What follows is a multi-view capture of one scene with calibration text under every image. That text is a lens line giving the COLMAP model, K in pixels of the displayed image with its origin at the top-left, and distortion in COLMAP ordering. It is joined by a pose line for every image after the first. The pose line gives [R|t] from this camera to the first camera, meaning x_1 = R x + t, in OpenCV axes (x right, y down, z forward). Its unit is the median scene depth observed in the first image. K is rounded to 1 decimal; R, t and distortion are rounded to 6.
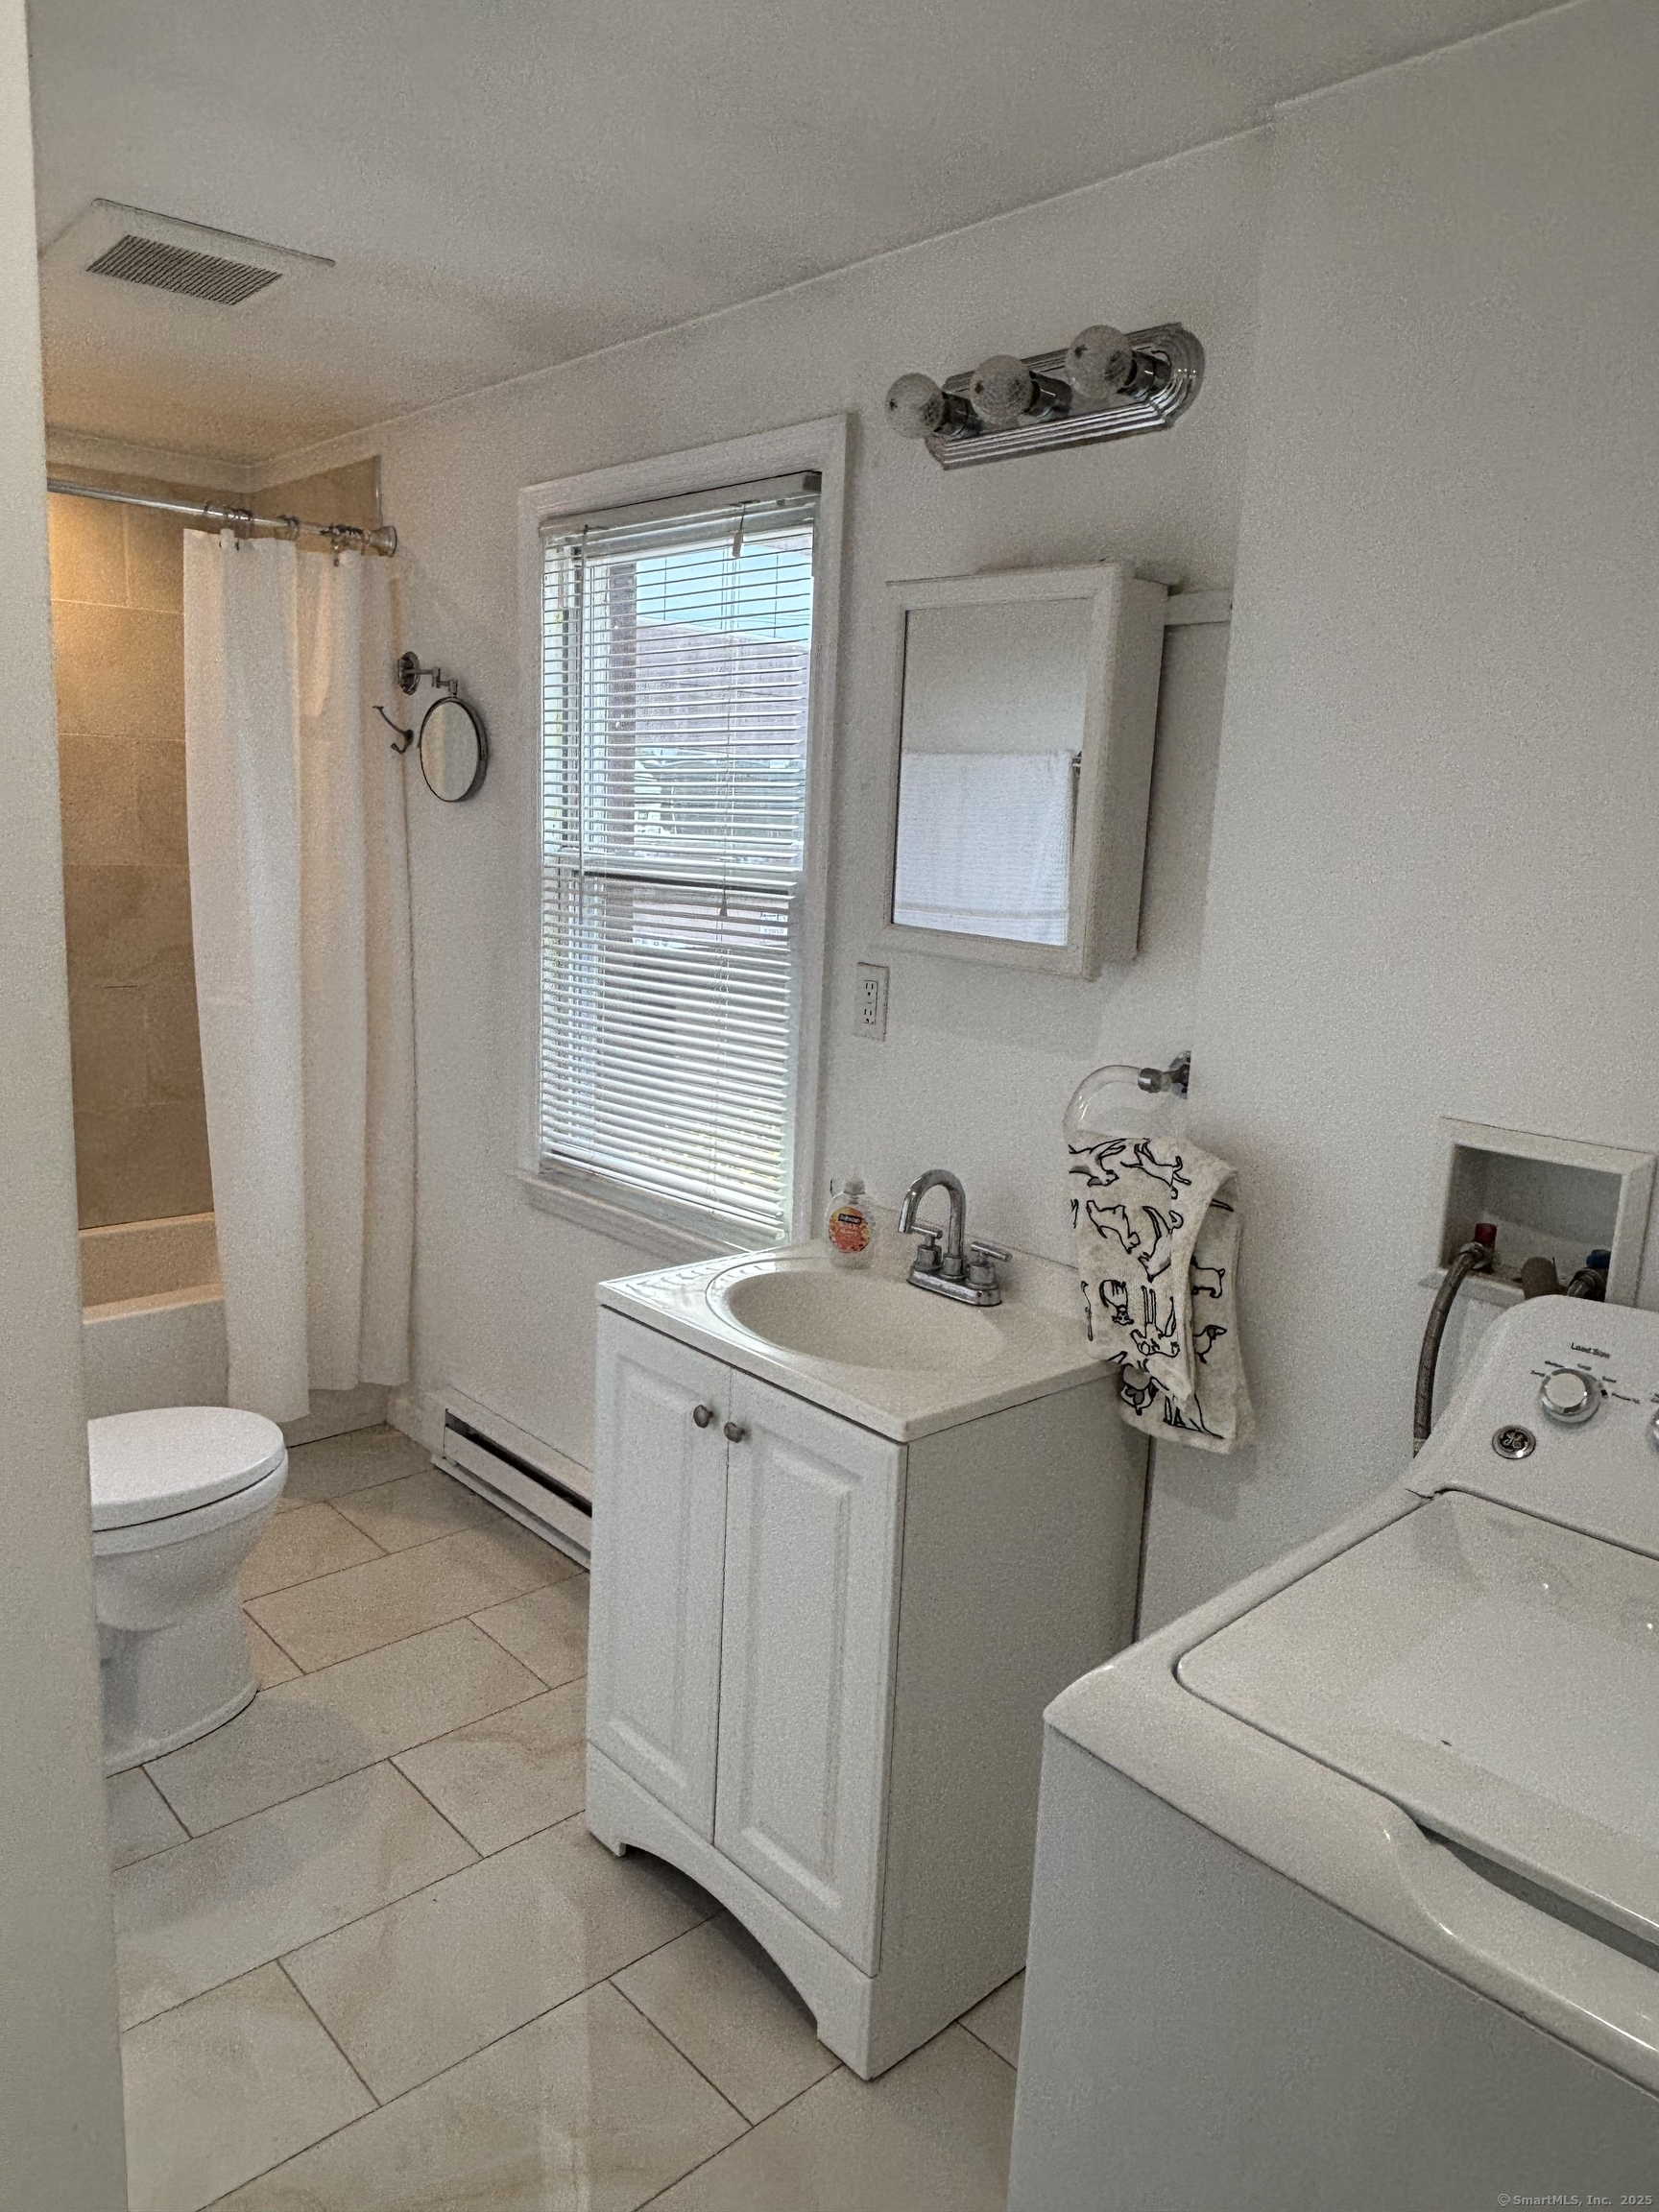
lens RADIAL K [[1511.9, 0, 840.4], [0, 1511.9, 1113.2], [0, 0, 1]] dist [0.039614, -0.056319]
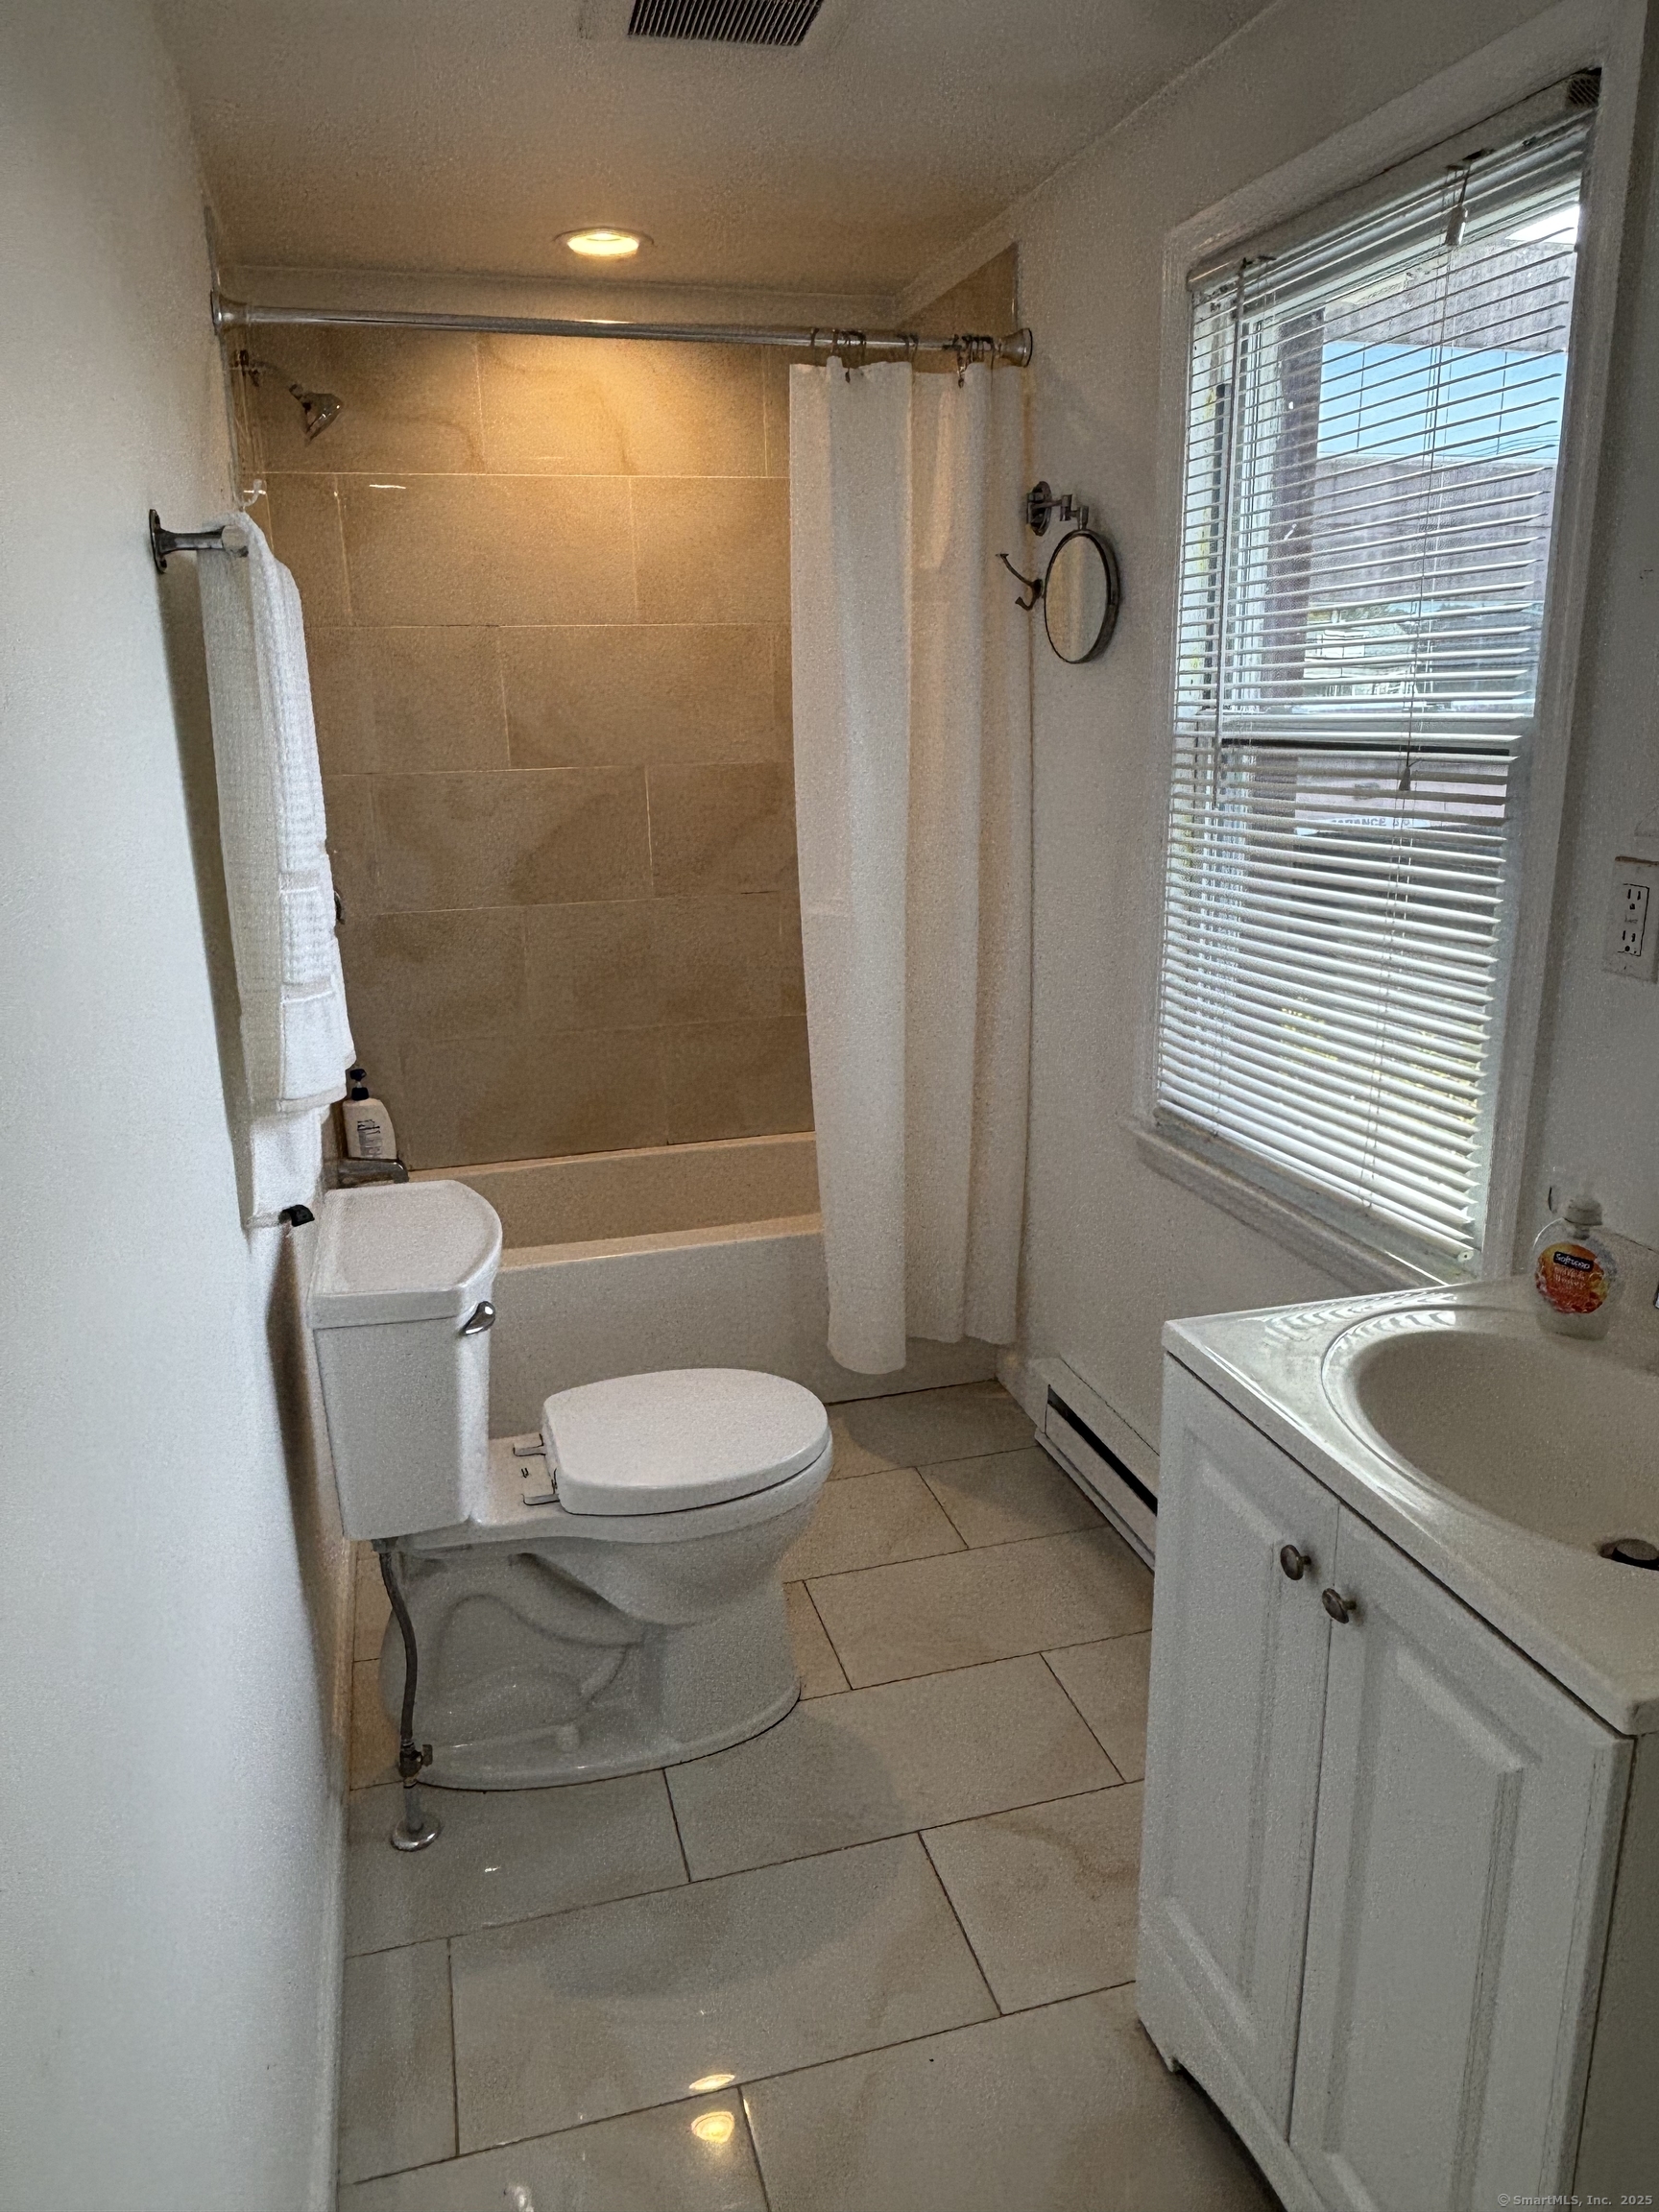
lens RADIAL K [[1511.9, 0, 819.2], [0, 1511.9, 1123.2], [0, 0, 1]] dist [0.039614, -0.056319]
pose [[0.886408, 0.062668, -0.458644, 0.013719], [-0.025975, 0.995966, 0.085885, -0.032352], [0.462176, -0.064216, 0.884460, 0.255575]]
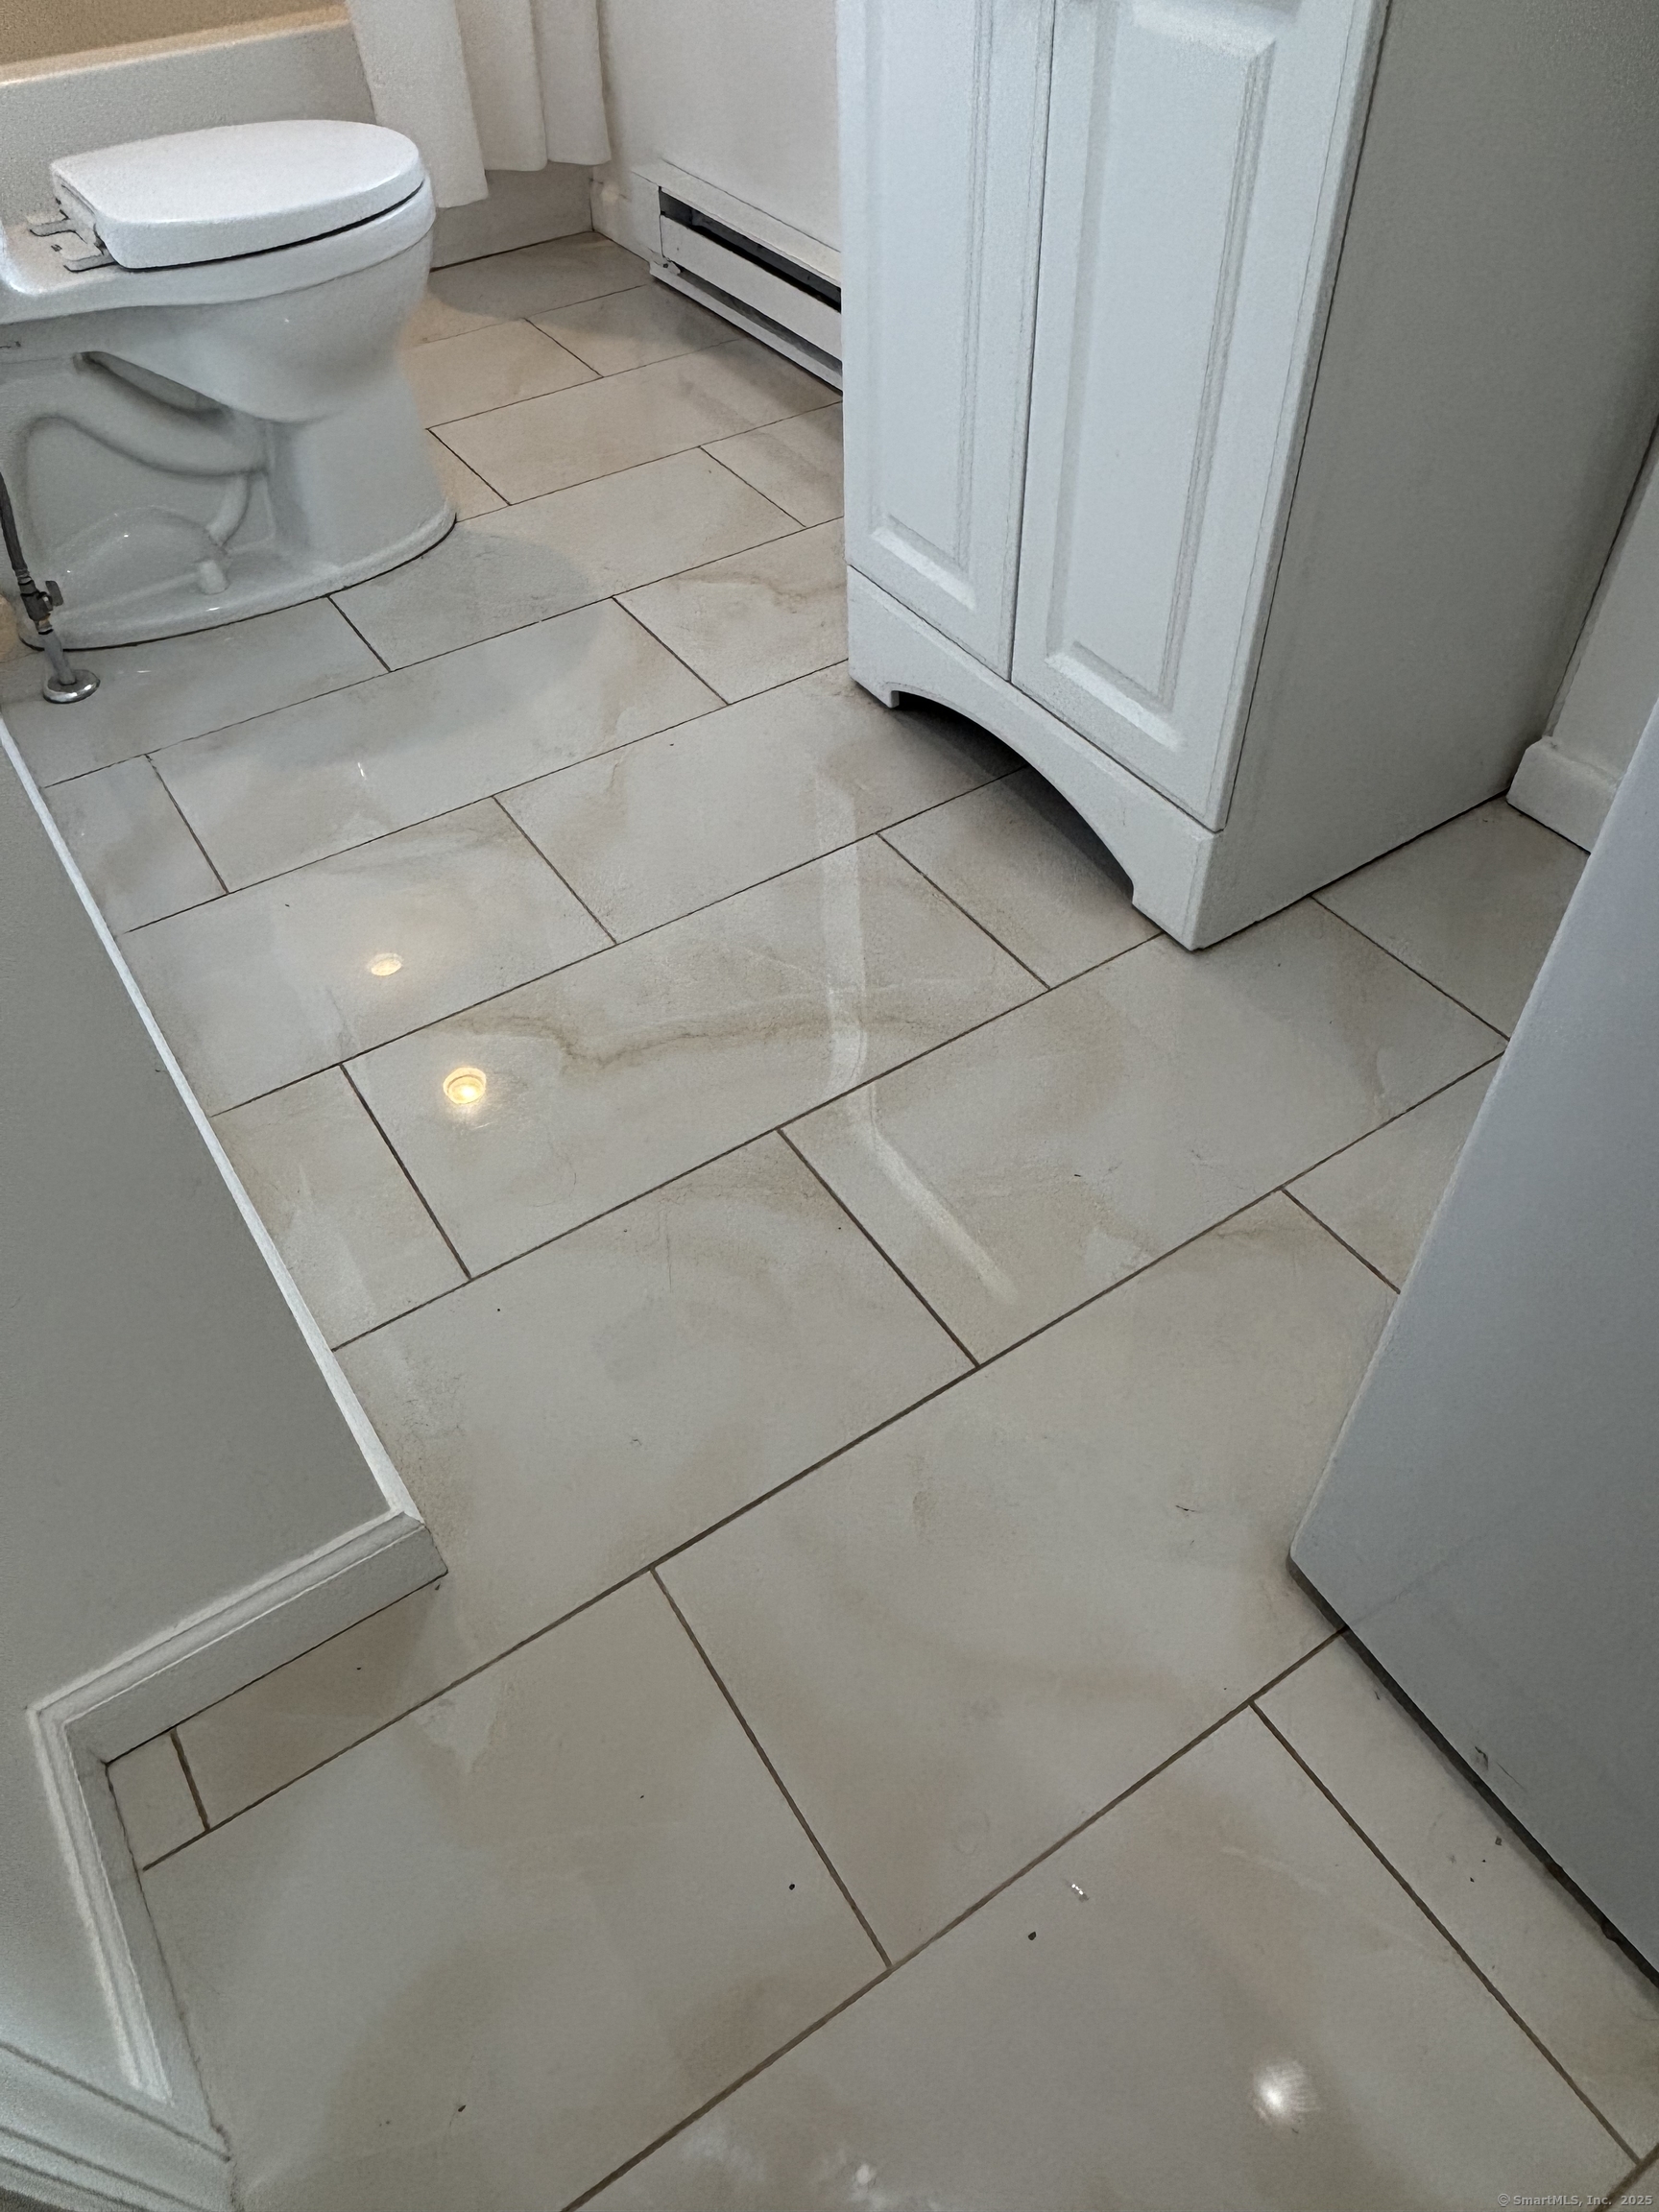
lens RADIAL K [[1511.9, 0, 836.8], [0, 1511.9, 1091.5], [0, 0, 1]] dist [0.039614, -0.056319]
pose [[0.983822, 0.070511, -0.164691, -0.023296], [0.040466, 0.808064, 0.587703, 0.160312], [0.174520, -0.584860, 0.792137, 0.212259]]
